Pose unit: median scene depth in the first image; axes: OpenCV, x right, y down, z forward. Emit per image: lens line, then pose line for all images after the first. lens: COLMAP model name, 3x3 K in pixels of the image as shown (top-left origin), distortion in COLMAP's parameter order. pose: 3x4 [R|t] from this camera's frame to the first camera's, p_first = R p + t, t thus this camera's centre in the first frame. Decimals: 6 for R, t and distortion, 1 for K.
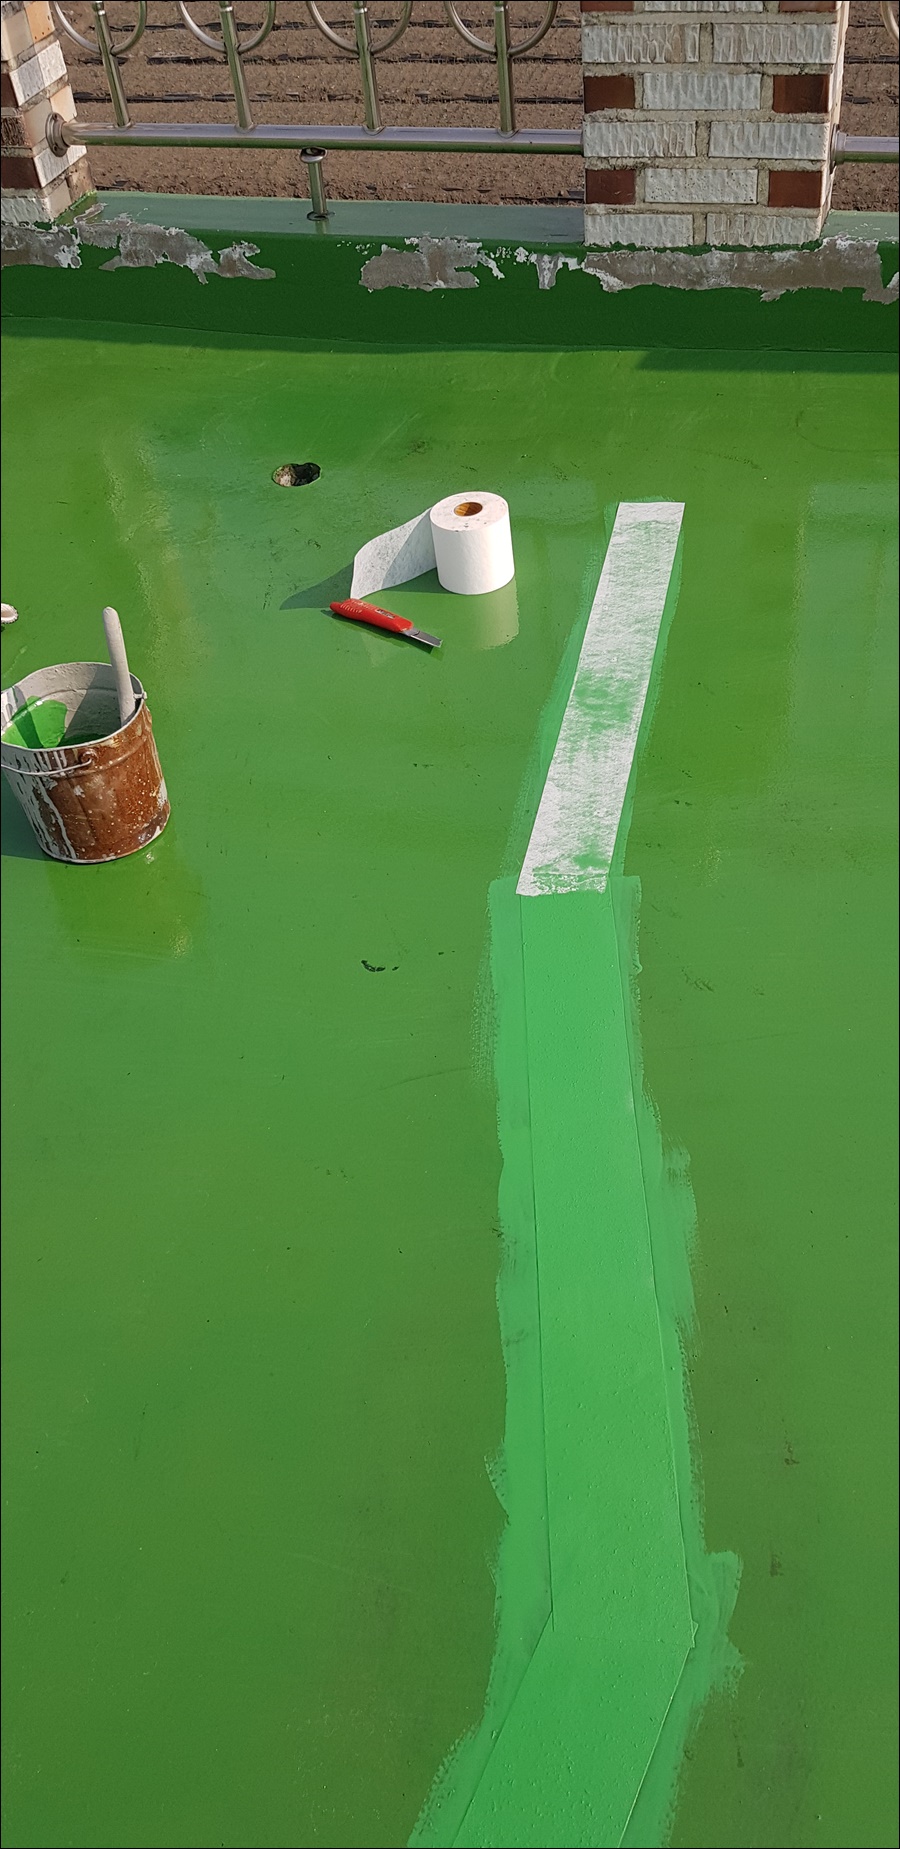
lens RADIAL K [[1509.1, 0, 447.3], [0, 1509.1, 921.8], [0, 0, 1]] dist [0.090575, -0.144955]
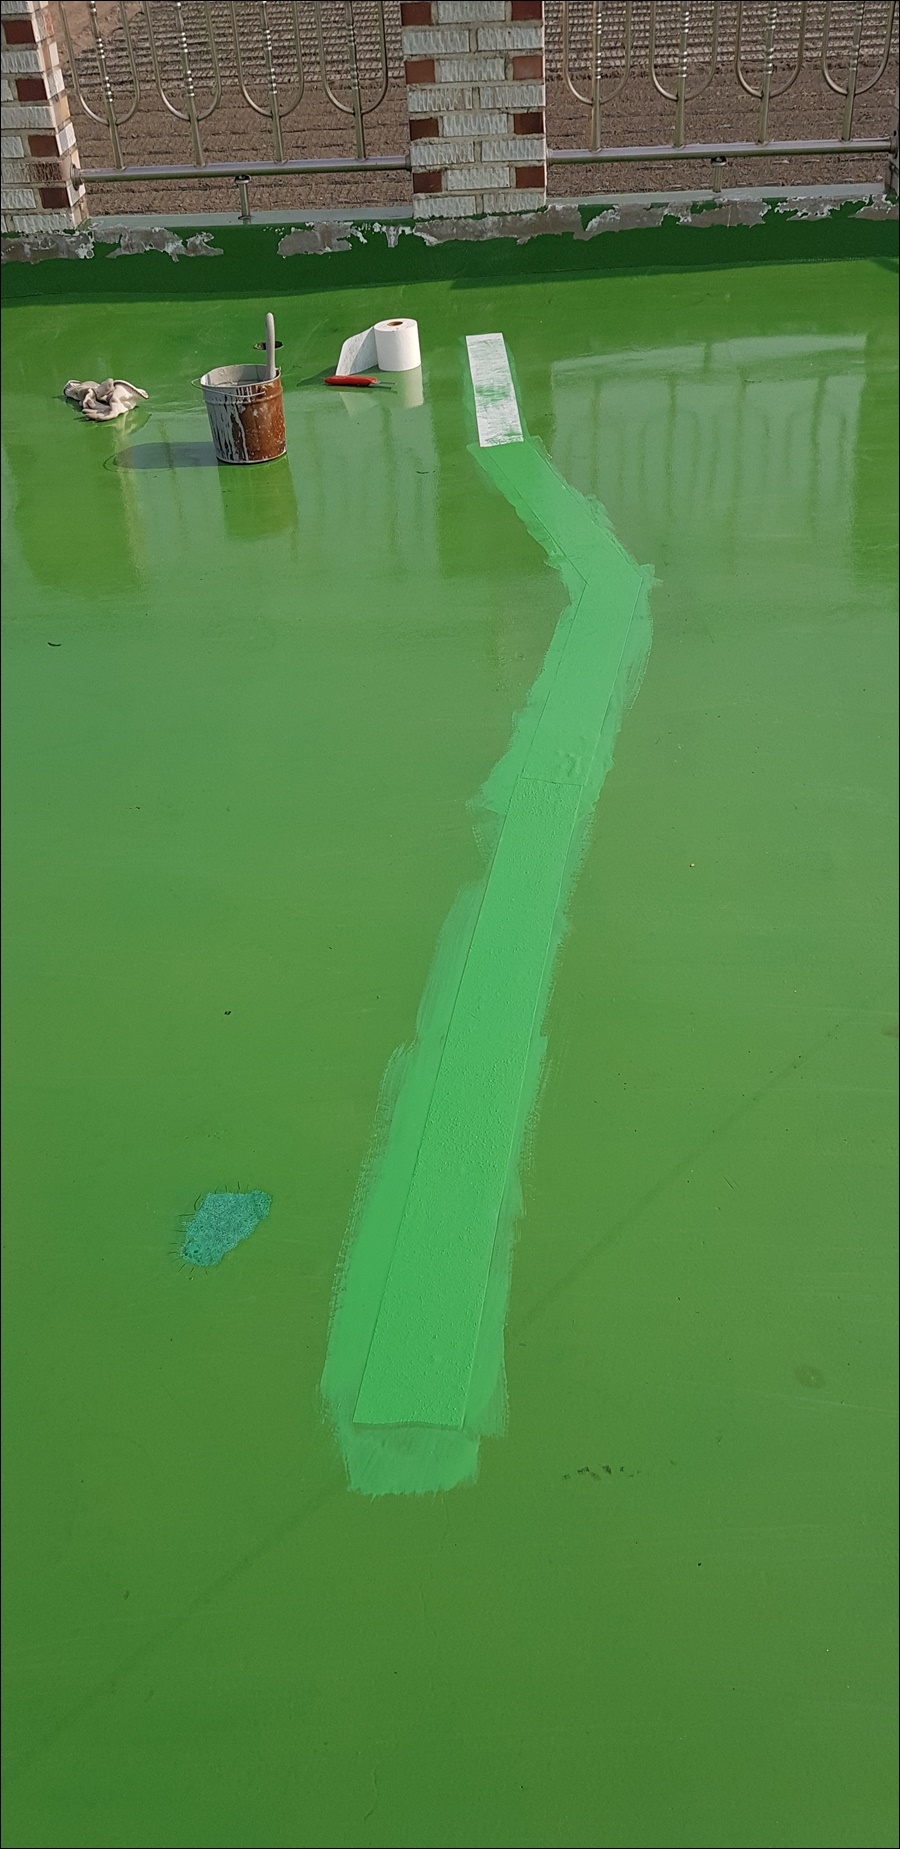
lens RADIAL K [[1509.1, 0, 457.6], [0, 1509.1, 923.1], [0, 0, 1]] dist [0.090575, -0.144955]
pose [[0.970392, -0.119720, 0.209778, -0.327712], [0.147202, 0.981719, -0.120662, 0.569648], [-0.191497, 0.147969, 0.970275, -0.587461]]
